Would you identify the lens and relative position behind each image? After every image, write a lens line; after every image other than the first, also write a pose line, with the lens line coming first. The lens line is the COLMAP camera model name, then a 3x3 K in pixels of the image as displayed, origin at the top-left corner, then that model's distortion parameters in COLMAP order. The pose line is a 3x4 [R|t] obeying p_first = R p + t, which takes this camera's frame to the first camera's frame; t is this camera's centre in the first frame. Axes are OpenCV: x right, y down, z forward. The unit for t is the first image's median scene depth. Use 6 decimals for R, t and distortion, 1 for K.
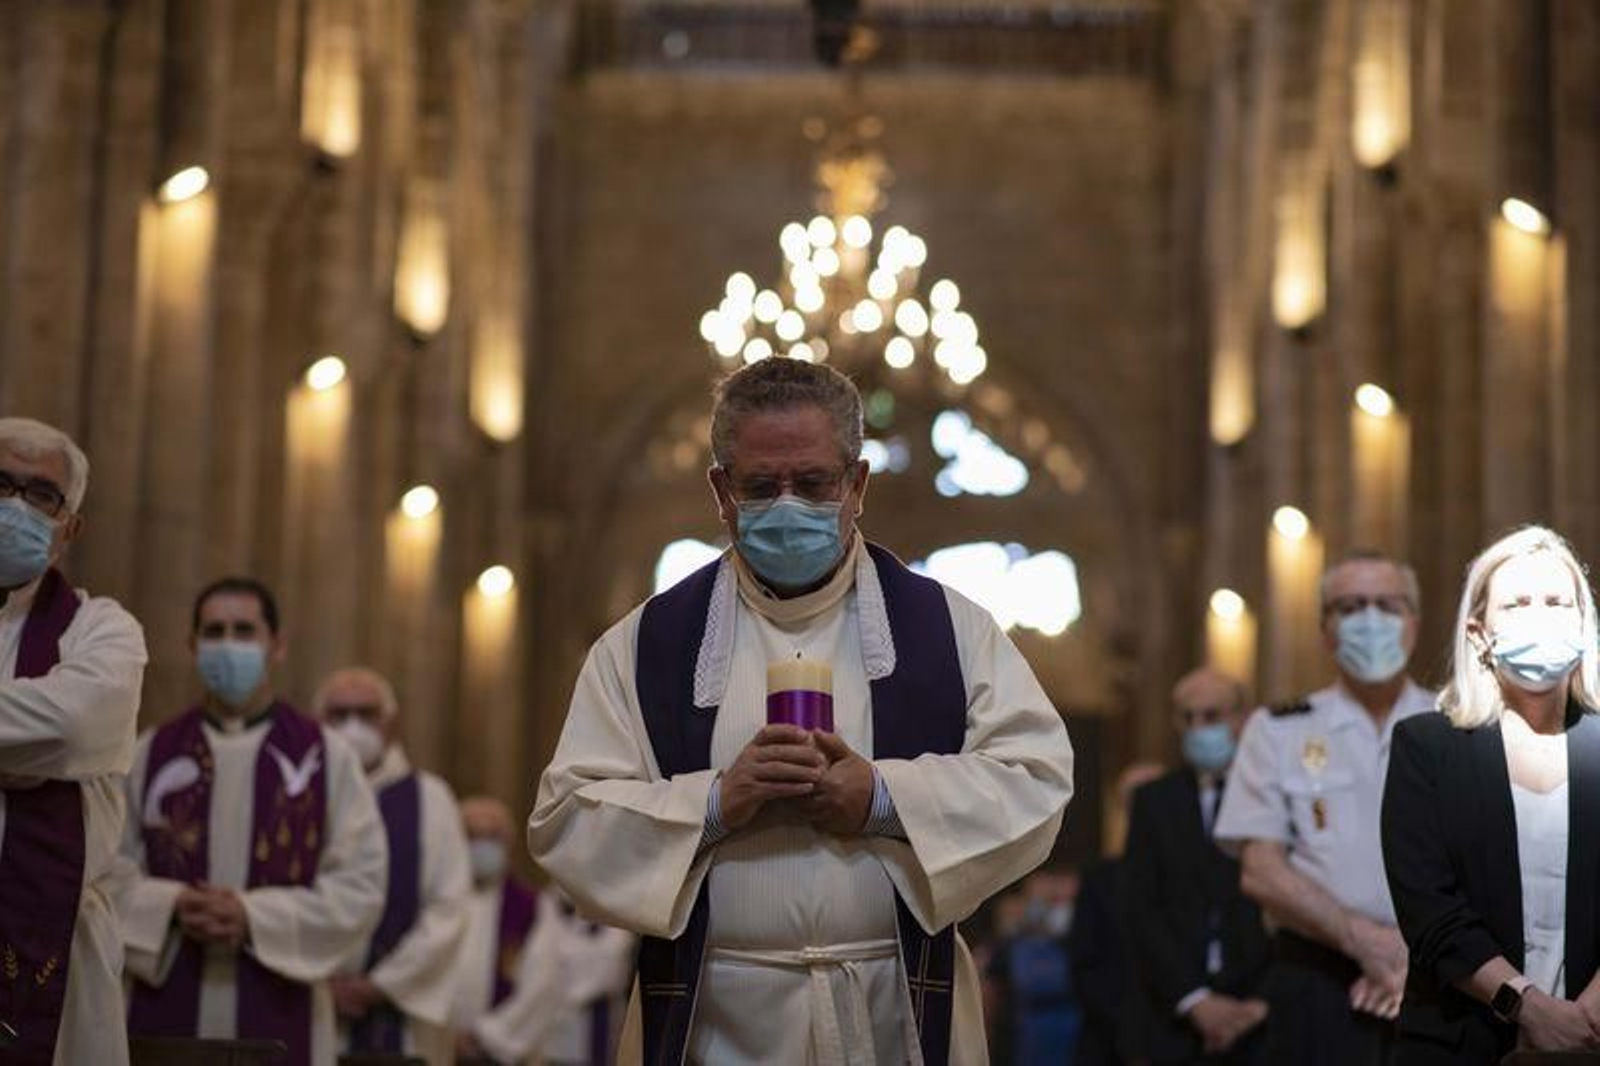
lens RADIAL K [[3805.0, 0, 800.0], [0, 3805.0, 533.0], [0, 0, 1]] dist [-0.055202, -0.394962]
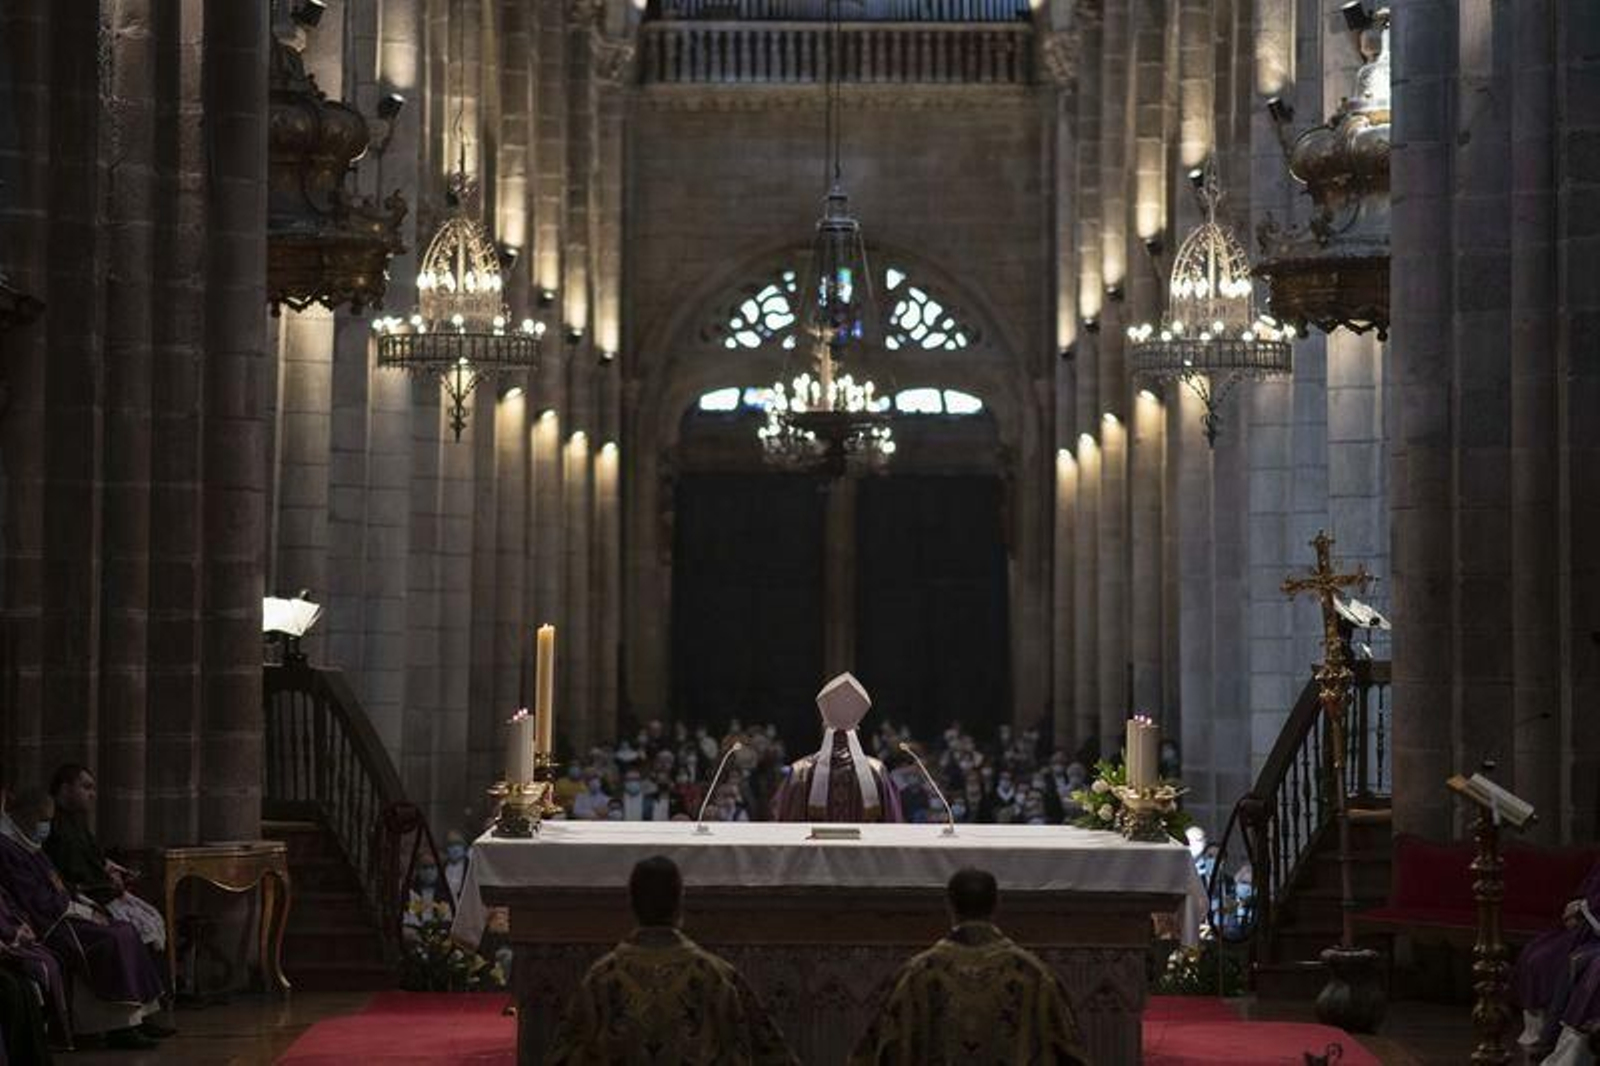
lens RADIAL K [[3805.0, 0, 800.0], [0, 3805.0, 533.0], [0, 0, 1]] dist [-0.055202, -0.394962]
pose [[0.999915, -0.011457, 0.006259, -0.012201], [0.010603, 0.992390, 0.122680, -0.207830], [-0.007617, -0.122603, 0.992427, -0.845299]]
